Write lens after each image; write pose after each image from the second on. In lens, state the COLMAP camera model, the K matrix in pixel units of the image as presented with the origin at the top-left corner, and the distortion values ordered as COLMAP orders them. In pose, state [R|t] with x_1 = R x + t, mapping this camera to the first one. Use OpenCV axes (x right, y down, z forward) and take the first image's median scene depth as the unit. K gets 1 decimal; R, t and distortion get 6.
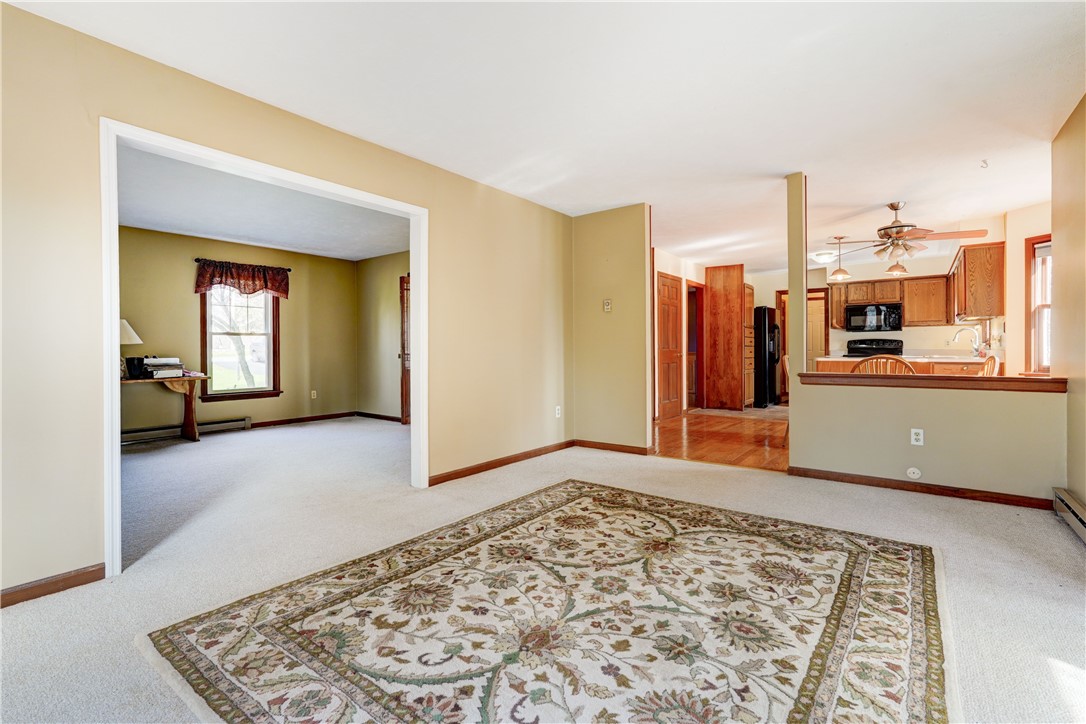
lens RADIAL K [[490.9, 0, 532.5], [0, 490.9, 357.8], [0, 0, 1]] dist [-0.004972, 0.000099]
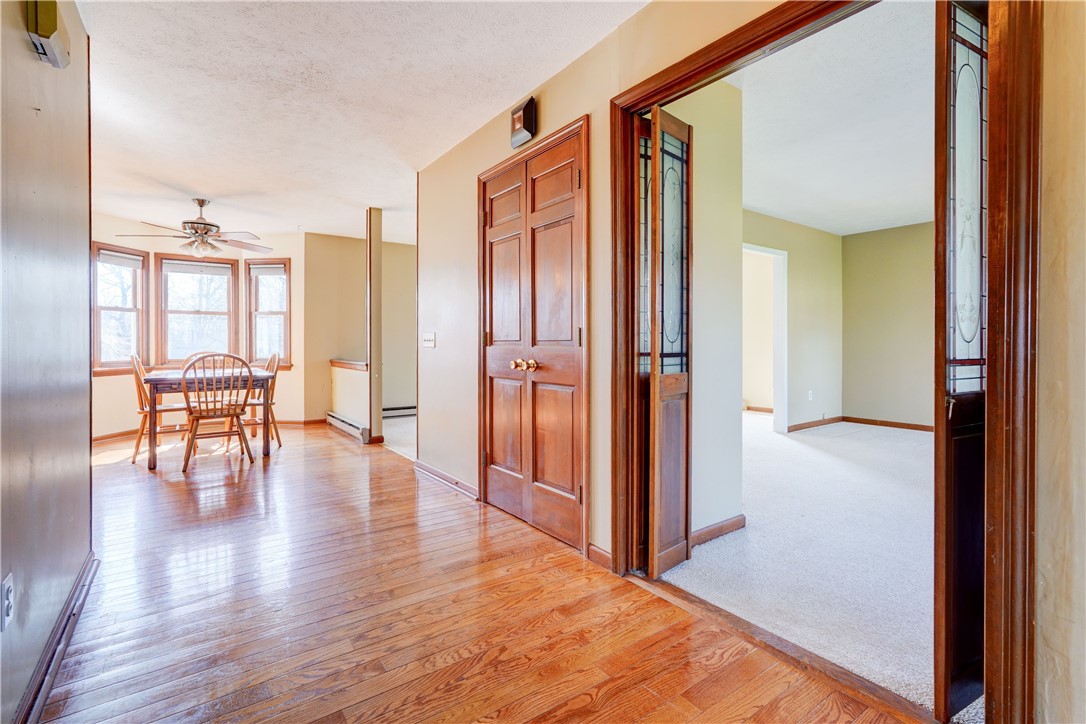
lens RADIAL K [[491.7, 0, 544.8], [0, 491.7, 346.1], [0, 0, 1]] dist [-0.006623, 0.000490]
pose [[-0.962466, 0.001928, 0.271397, -0.404303], [0.009691, 0.999581, 0.027266, -0.079795], [-0.271231, 0.028873, -0.962081, 3.556165]]
